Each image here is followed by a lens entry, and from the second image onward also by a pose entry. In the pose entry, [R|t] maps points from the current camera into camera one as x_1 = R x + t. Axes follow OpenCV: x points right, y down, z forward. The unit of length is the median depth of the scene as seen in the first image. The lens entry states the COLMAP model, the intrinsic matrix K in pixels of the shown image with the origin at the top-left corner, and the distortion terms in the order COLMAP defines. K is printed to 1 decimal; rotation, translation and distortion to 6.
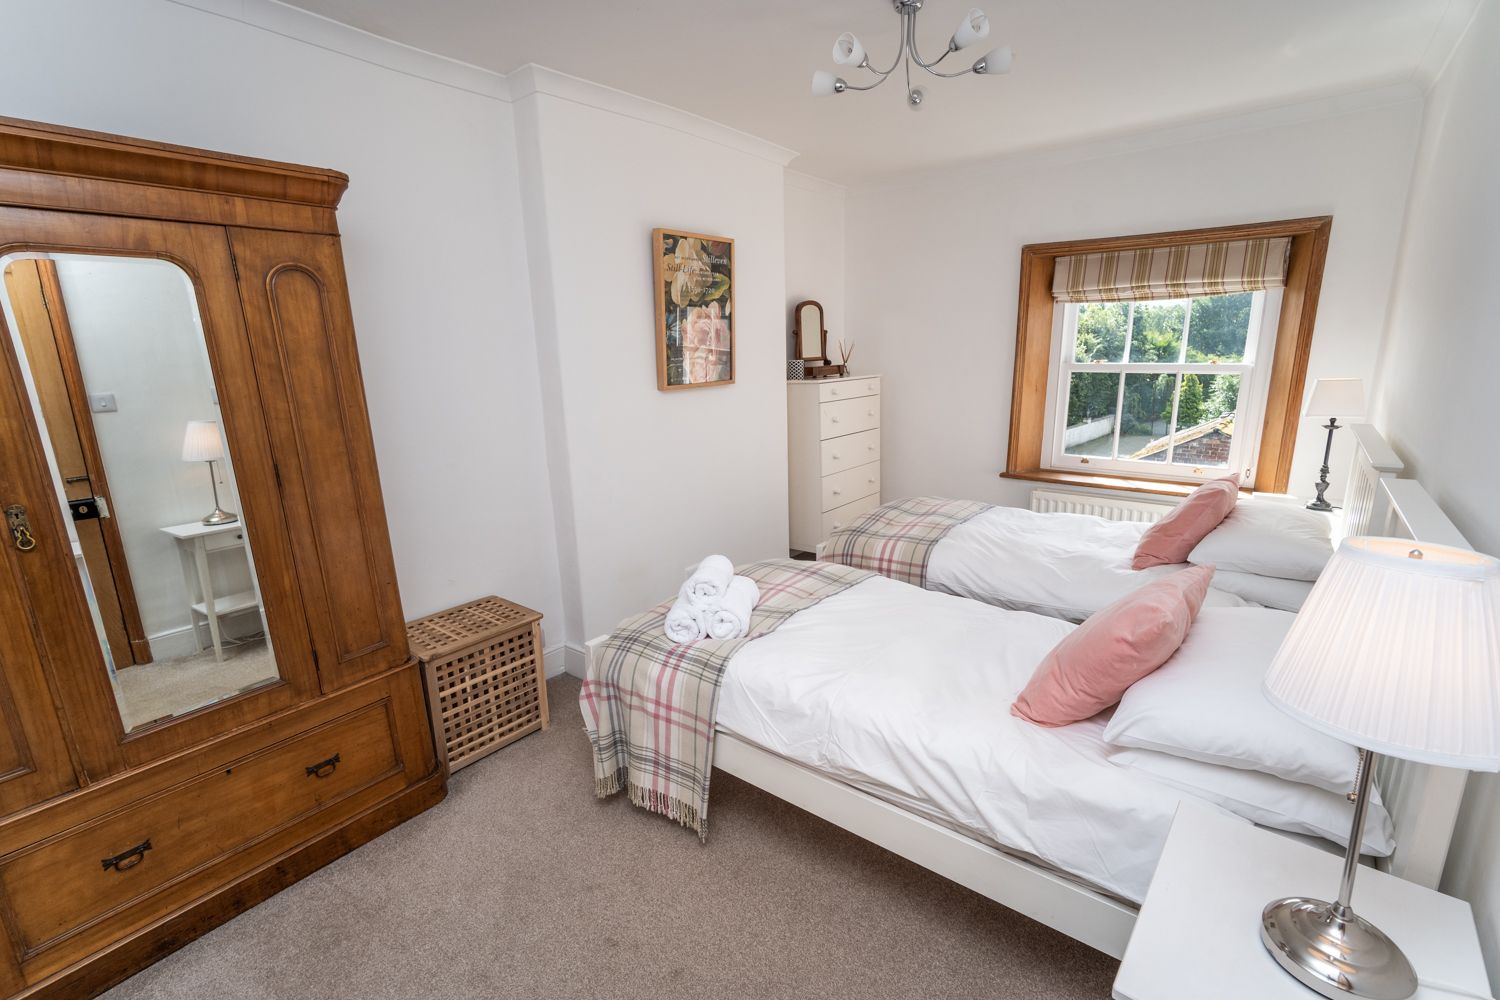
lens RADIAL K [[663.3, 0, 736.0], [0, 663.3, 499.0], [0, 0, 1]] dist [-0.006924, 0.003885]
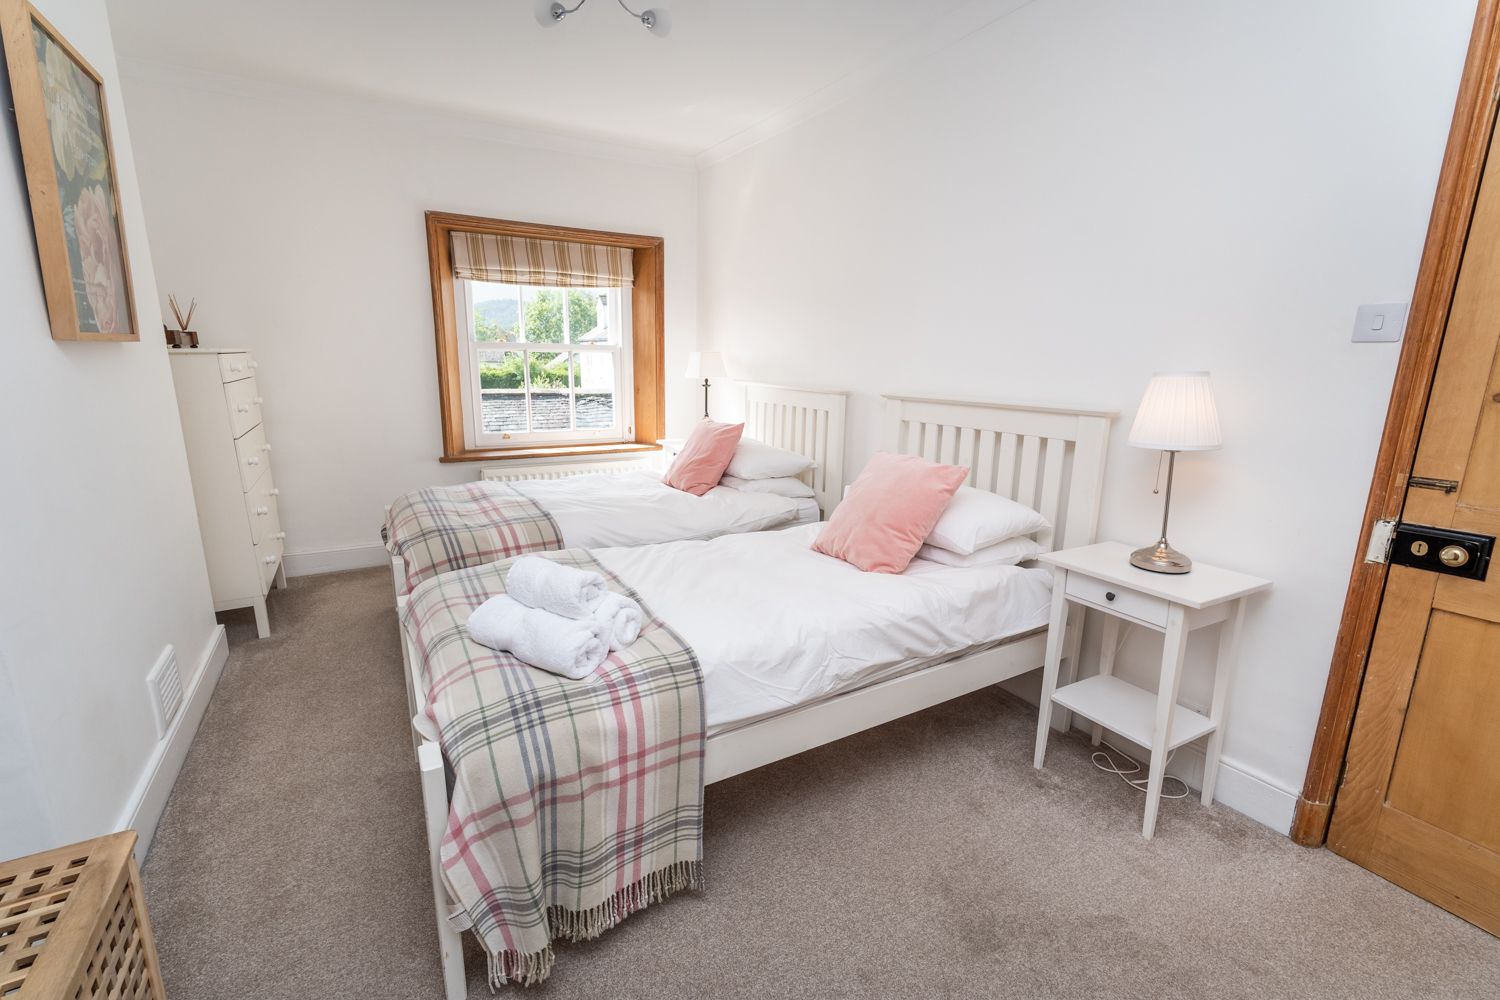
lens RADIAL K [[663.3, 0, 742.1], [0, 663.3, 504.9], [0, 0, 1]] dist [-0.006924, 0.003885]
pose [[0.358865, -0.177452, 0.916366, -0.647526], [0.187773, 0.975416, 0.115352, -0.008068], [-0.914307, 0.130673, 0.383363, 0.575303]]
